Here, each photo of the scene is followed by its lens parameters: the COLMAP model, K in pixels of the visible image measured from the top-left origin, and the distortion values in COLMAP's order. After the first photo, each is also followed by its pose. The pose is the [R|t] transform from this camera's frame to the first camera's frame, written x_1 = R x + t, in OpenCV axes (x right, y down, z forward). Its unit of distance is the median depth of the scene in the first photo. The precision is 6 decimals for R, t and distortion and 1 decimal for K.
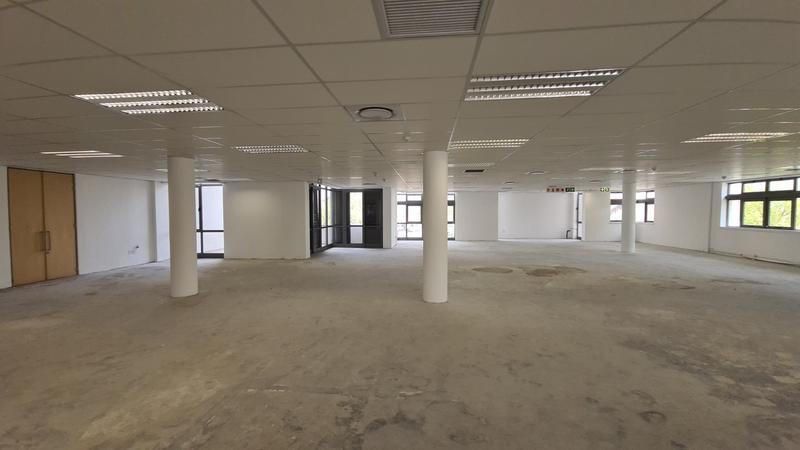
lens RADIAL K [[322.3, 0, 395.5], [0, 322.3, 221.4], [0, 0, 1]] dist [0.010743, -0.008175]
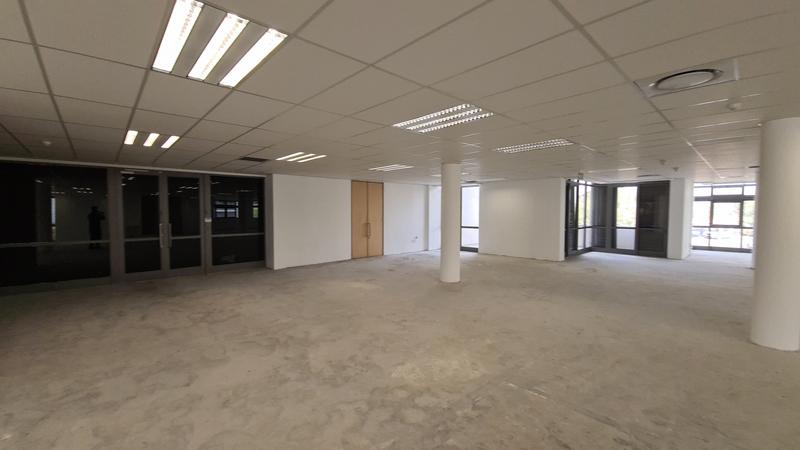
lens RADIAL K [[322.3, 0, 395.9], [0, 322.3, 222.6], [0, 0, 1]] dist [0.010743, -0.008175]
pose [[0.747263, 0.028571, -0.663914, -0.028958], [-0.022612, 0.999590, 0.017566, -0.000719], [0.664144, 0.001886, 0.747602, -0.005477]]
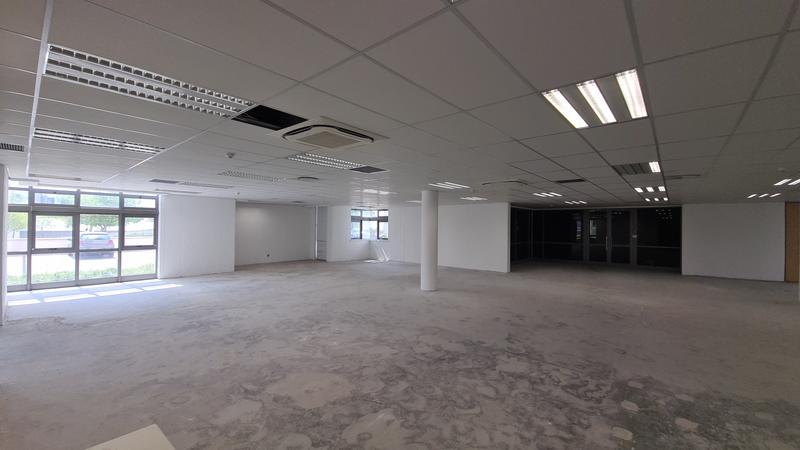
lens RADIAL K [[322.3, 0, 396.1], [0, 322.3, 220.5], [0, 0, 1]] dist [0.010743, -0.008175]
pose [[-0.576212, -0.019418, -0.817070, 1.180558], [-0.036636, 0.999326, 0.002087, -0.020446], [0.816479, 0.031137, -0.576535, 0.406798]]
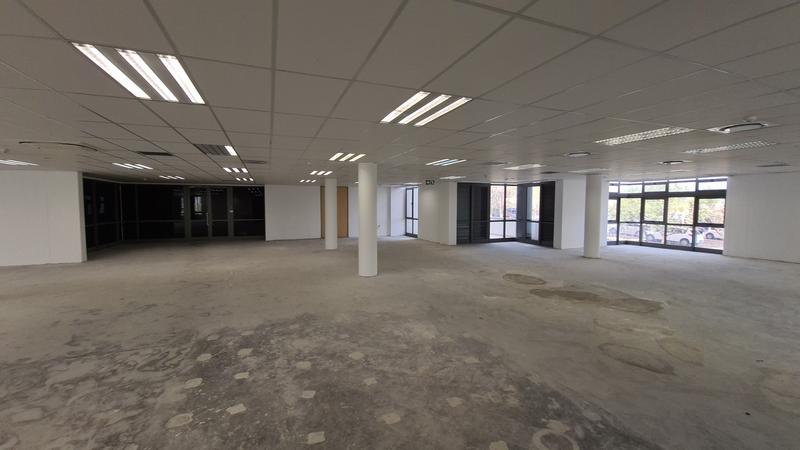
lens RADIAL K [[322.3, 0, 395.3], [0, 322.3, 221.3], [0, 0, 1]] dist [0.010743, -0.008175]
pose [[0.452900, 0.046138, -0.890367, 1.211758], [-0.030792, 0.998874, 0.036098, -0.018920], [0.891029, 0.011068, 0.453811, 0.459025]]
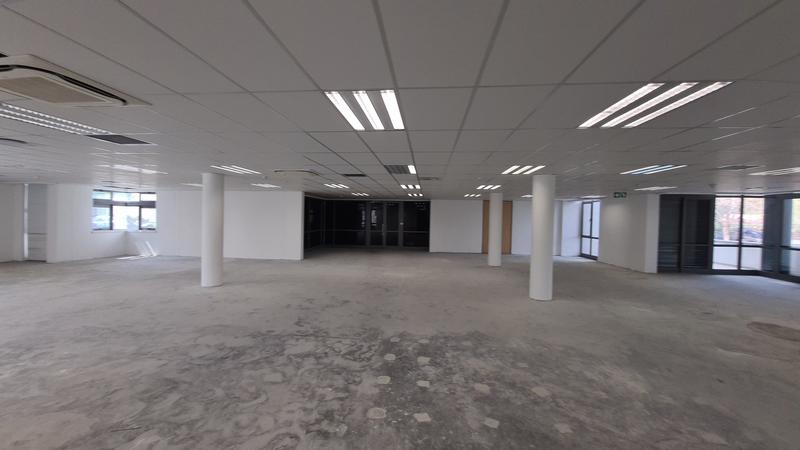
lens RADIAL K [[322.3, 0, 395.5], [0, 322.3, 221.2], [0, 0, 1]] dist [0.010743, -0.008175]
pose [[-0.004090, 0.012390, -0.999915, 1.187424], [-0.050595, 0.998640, 0.012581, -0.020515], [0.998711, 0.050642, -0.003457, 0.421148]]
